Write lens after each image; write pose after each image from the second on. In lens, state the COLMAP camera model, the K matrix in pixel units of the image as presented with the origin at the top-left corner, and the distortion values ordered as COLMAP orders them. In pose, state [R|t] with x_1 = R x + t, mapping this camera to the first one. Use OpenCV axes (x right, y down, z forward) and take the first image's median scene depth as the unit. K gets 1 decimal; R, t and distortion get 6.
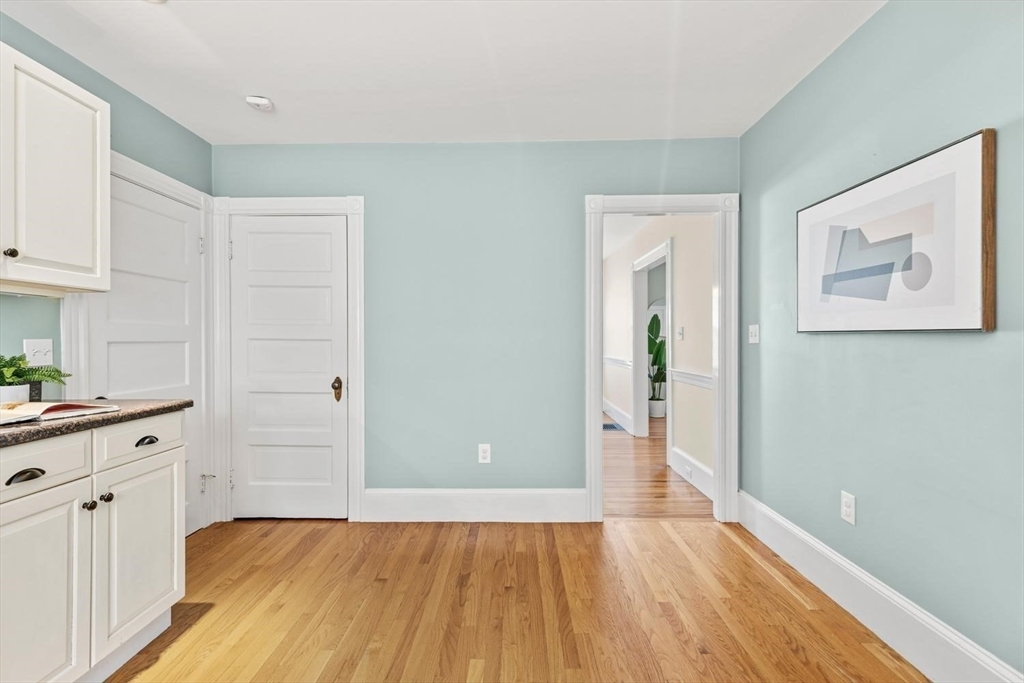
lens RADIAL K [[463.8, 0, 501.5], [0, 463.8, 338.9], [0, 0, 1]] dist [0.007641, -0.002407]
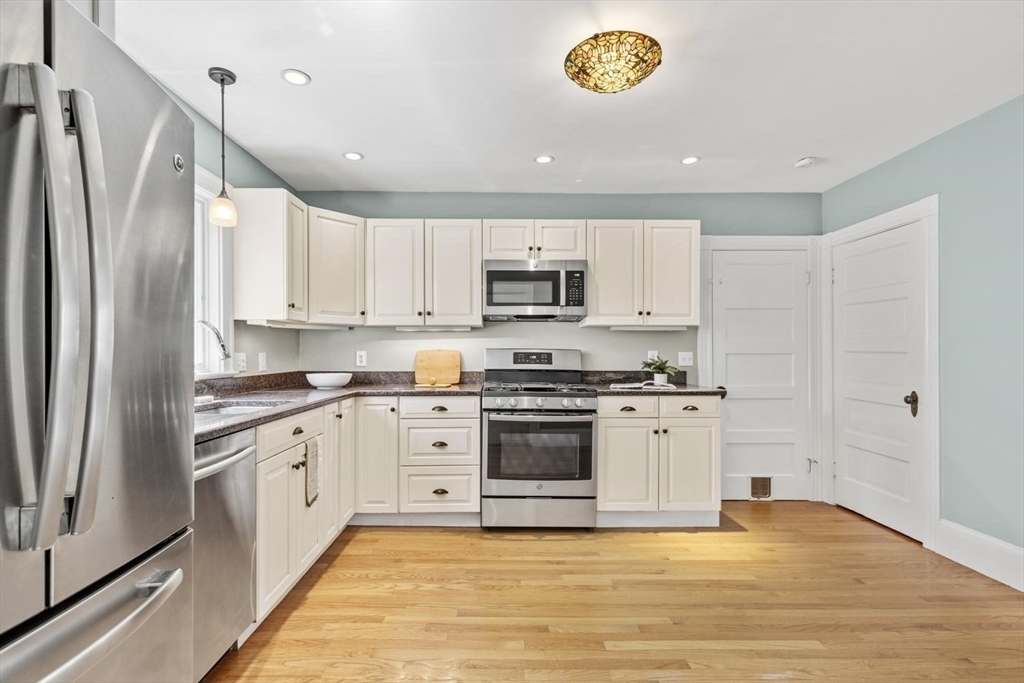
lens RADIAL K [[463.8, 0, 502.8], [0, 463.8, 350.8], [0, 0, 1]] dist [0.007641, -0.002407]
pose [[0.037490, 0.000865, -0.999297, 0.857887], [0.001297, 0.999999, 0.000914, -0.005762], [0.999296, -0.001331, 0.037489, 0.172854]]
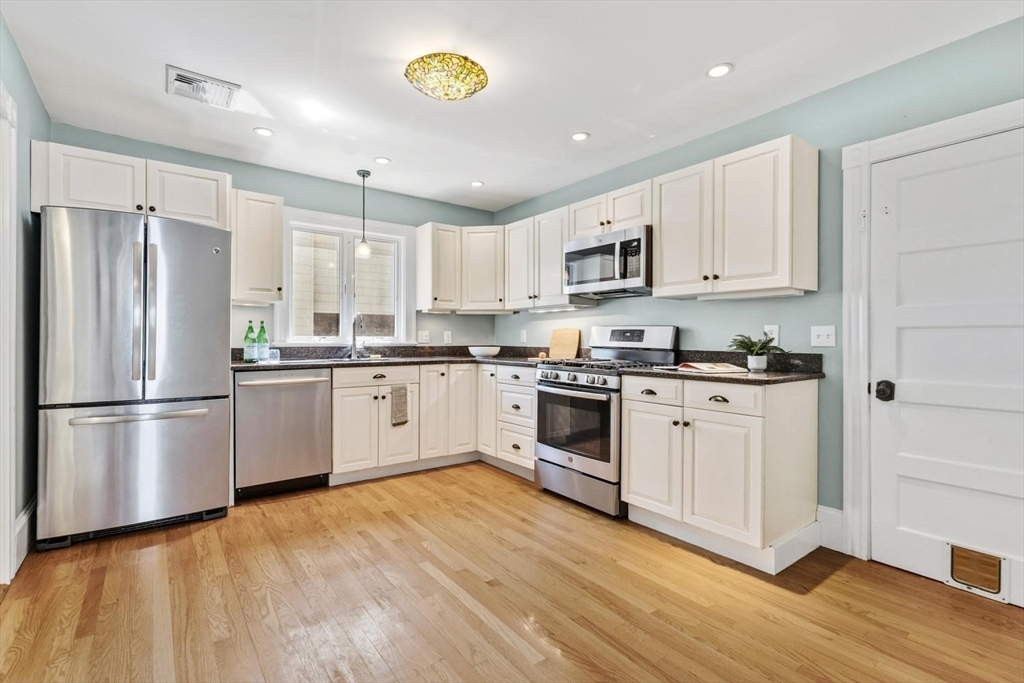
lens RADIAL K [[463.8, 0, 501.3], [0, 463.8, 337.6], [0, 0, 1]] dist [0.007641, -0.002407]
pose [[-0.782758, 0.002049, -0.622323, 0.497442], [0.001543, 0.999998, 0.001352, 0.029597], [0.622324, 0.000098, -0.782760, 1.415426]]
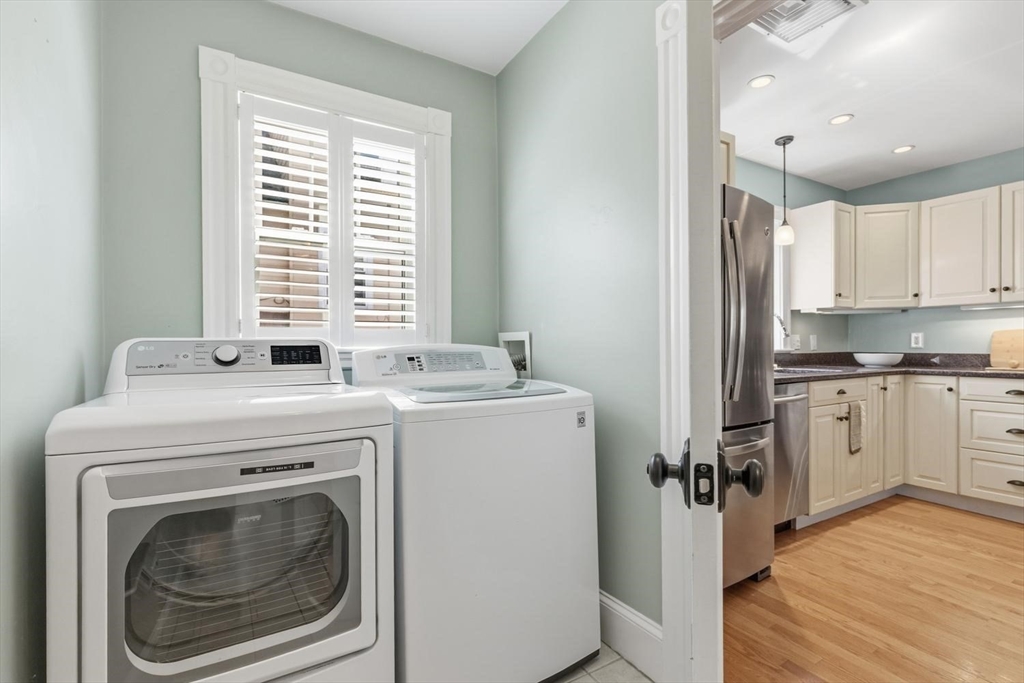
lens RADIAL K [[463.8, 0, 520.5], [0, 463.8, 348.0], [0, 0, 1]] dist [0.007641, -0.002407]
pose [[-0.843669, 0.012504, -0.536718, 1.336540], [0.008513, 0.999915, 0.009913, 0.025089], [0.536797, 0.003794, -0.843703, 0.403264]]
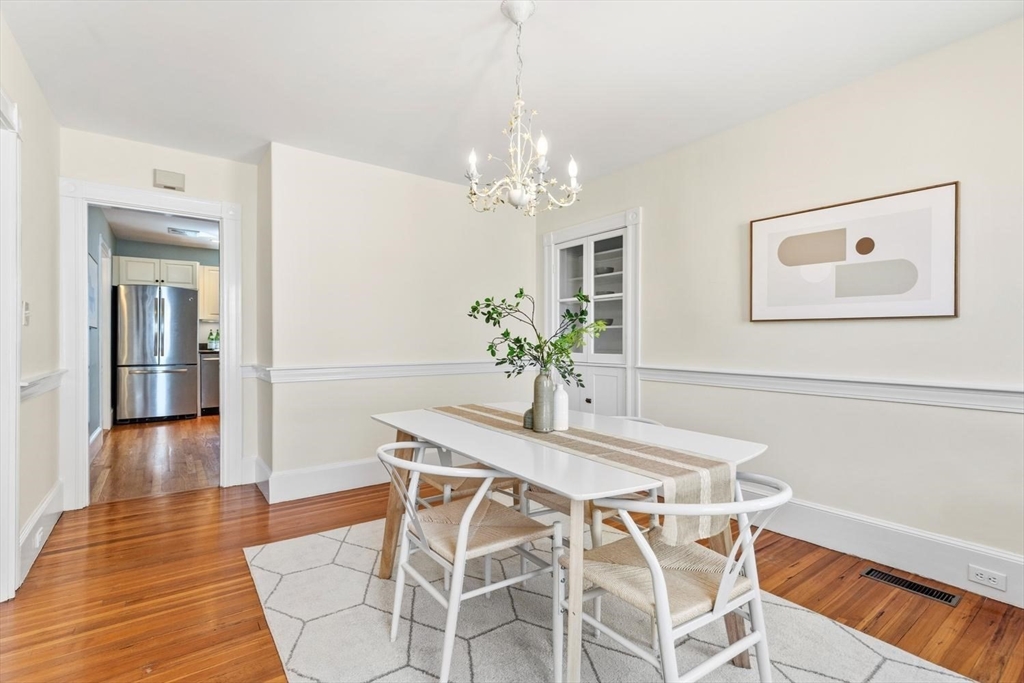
lens RADIAL K [[463.8, 0, 510.7], [0, 463.8, 337.4], [0, 0, 1]] dist [0.007641, -0.002407]
pose [[-0.788150, 0.002888, -0.615476, 0.530399], [0.001385, 0.999995, 0.002919, 0.018549], [0.615482, 0.001448, -0.788150, 3.584757]]
